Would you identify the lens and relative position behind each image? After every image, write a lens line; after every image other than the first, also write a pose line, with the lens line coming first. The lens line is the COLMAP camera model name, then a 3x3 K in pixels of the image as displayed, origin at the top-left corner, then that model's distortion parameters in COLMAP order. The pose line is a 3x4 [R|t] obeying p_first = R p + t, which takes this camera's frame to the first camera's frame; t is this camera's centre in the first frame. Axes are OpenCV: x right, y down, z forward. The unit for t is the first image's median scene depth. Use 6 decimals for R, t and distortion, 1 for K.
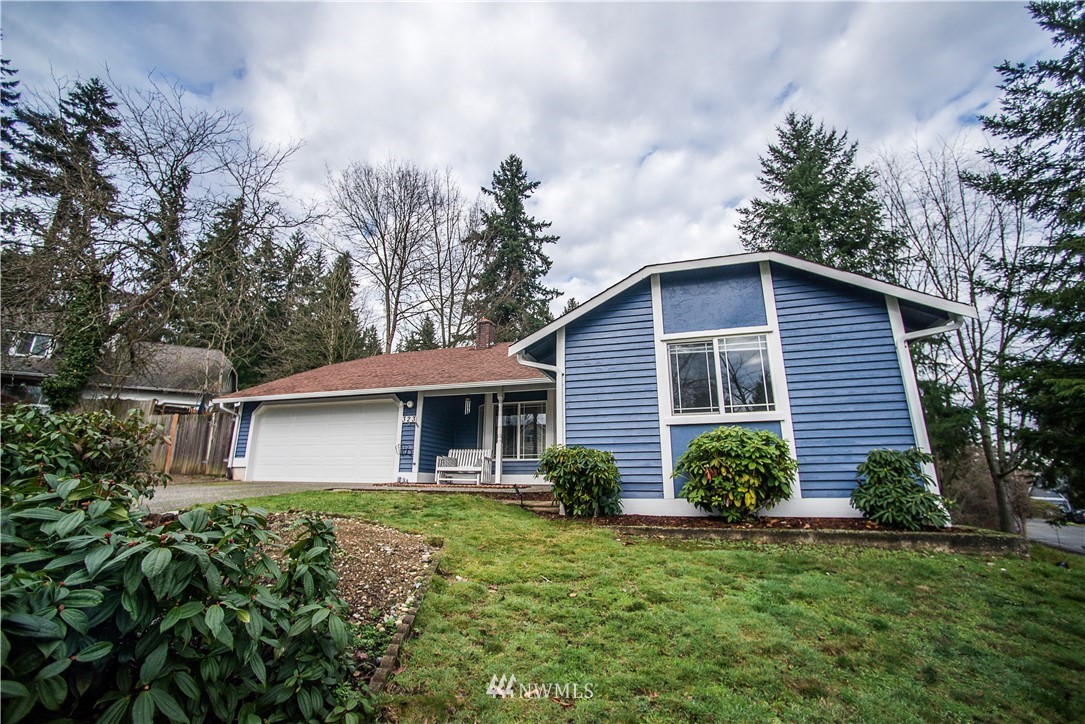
lens RADIAL K [[443.5, 0, 542.5], [0, 443.5, 362.0], [0, 0, 1]] dist [0.000051, 0.000494]
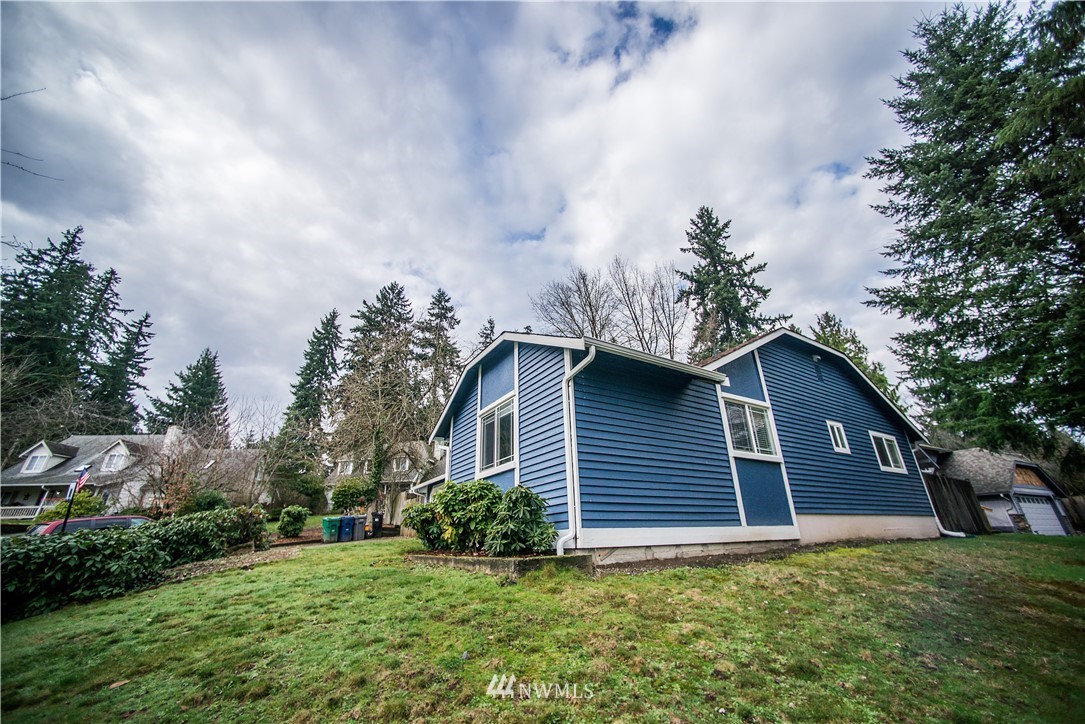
lens RADIAL K [[436.0, 0, 542.5], [0, 436.0, 362.0], [0, 0, 1]] dist [-0.000293, -0.000003]
pose [[0.766295, -0.273675, -0.581286, 0.153163], [0.199632, 0.961381, -0.189457, 0.006186], [0.610687, 0.029137, 0.791336, -0.039117]]
